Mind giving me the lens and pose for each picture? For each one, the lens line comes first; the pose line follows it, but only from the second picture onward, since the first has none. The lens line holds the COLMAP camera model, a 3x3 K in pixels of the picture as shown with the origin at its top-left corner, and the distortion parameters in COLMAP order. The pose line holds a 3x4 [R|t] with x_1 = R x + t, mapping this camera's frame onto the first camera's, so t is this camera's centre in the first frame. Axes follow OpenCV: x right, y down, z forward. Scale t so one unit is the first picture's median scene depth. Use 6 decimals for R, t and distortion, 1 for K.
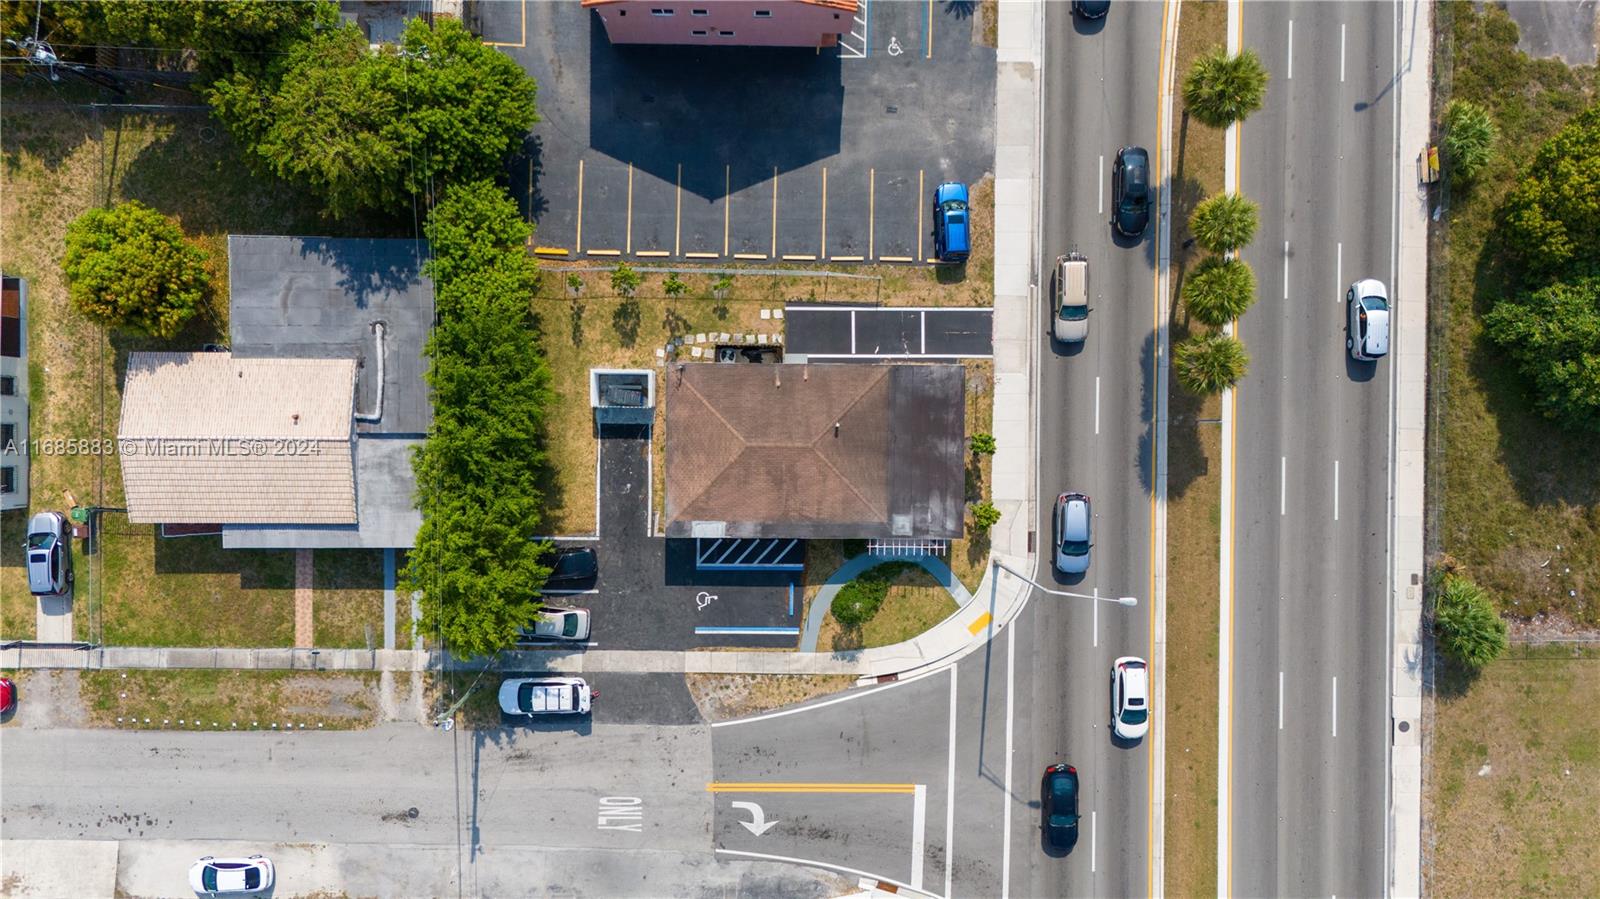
lens RADIAL K [[1134.4, 0, 804.8], [0, 1134.4, 447.1], [0, 0, 1]] dist [-0.026464, 0.002493]
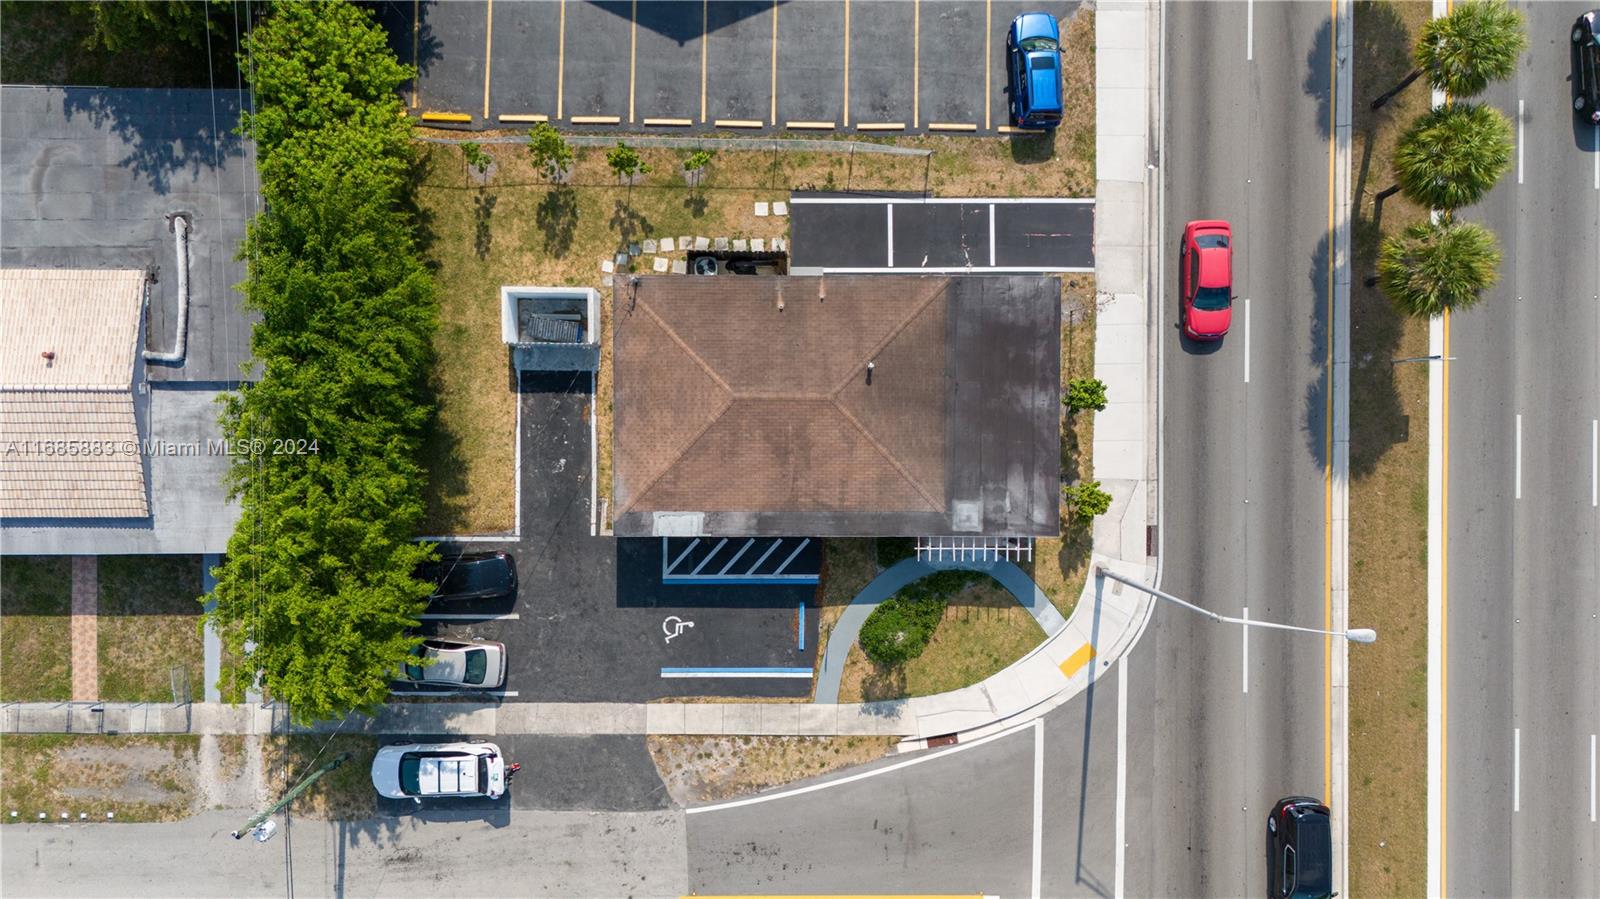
lens RADIAL K [[1134.4, 0, 796.7], [0, 1134.4, 453.2], [0, 0, 1]] dist [-0.026464, 0.002493]
pose [[0.999984, -0.005012, 0.002698, -0.016156], [0.005016, 0.999987, -0.001342, 0.030982], [-0.002691, 0.001355, 0.999995, 0.320288]]
